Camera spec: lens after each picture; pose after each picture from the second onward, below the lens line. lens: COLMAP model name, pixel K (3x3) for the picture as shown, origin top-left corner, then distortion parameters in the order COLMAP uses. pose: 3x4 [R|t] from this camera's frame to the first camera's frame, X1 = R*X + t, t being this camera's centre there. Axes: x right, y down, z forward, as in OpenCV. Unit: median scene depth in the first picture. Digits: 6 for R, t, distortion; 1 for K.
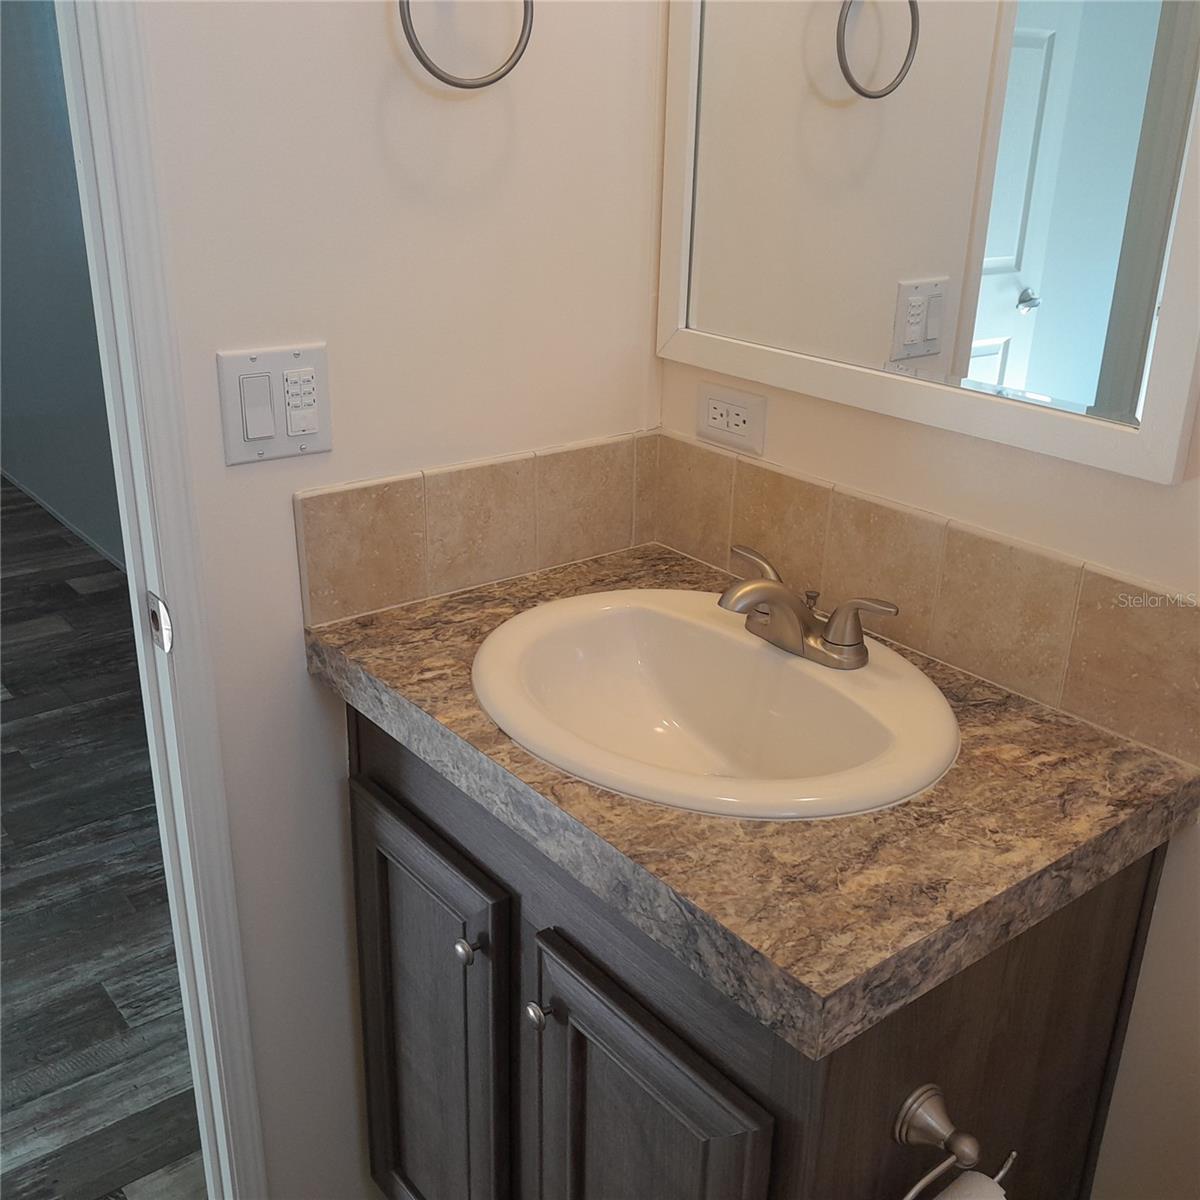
lens RADIAL K [[1263.8, 0, 618.8], [0, 1263.8, 603.9], [0, 0, 1]] dist [0.193920, -0.627311]
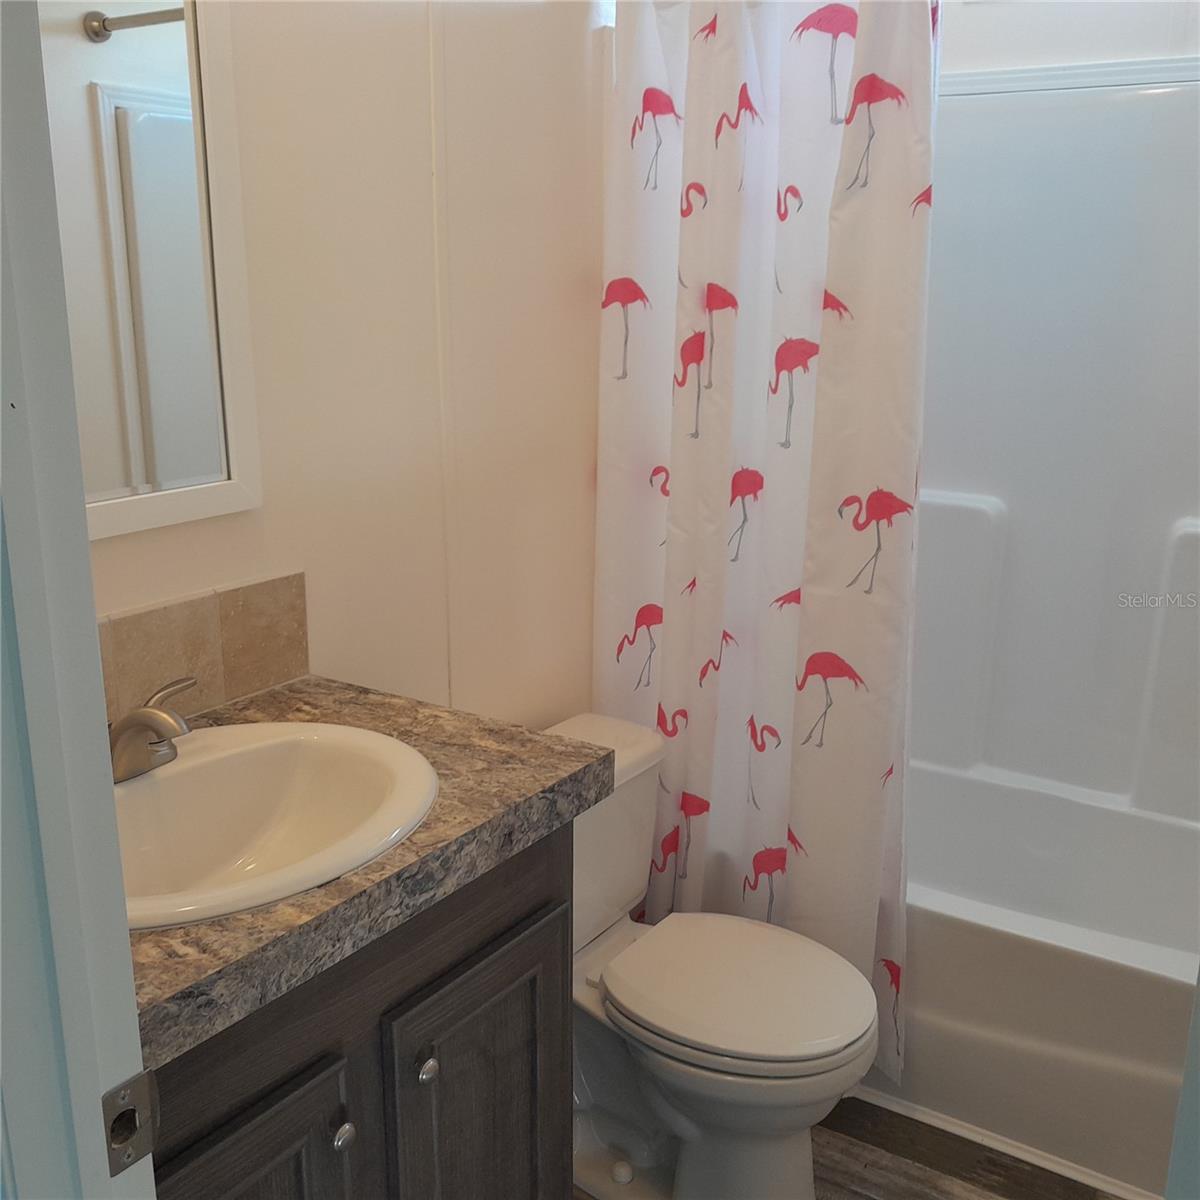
lens RADIAL K [[1265.5, 0, 614.8], [0, 1265.5, 608.0], [0, 0, 1]] dist [0.161898, -0.386980]
pose [[-0.306958, -0.275012, 0.911123, -1.101011], [0.342422, 0.861317, 0.375340, -0.415382], [-0.887989, 0.427202, -0.170218, 0.955373]]
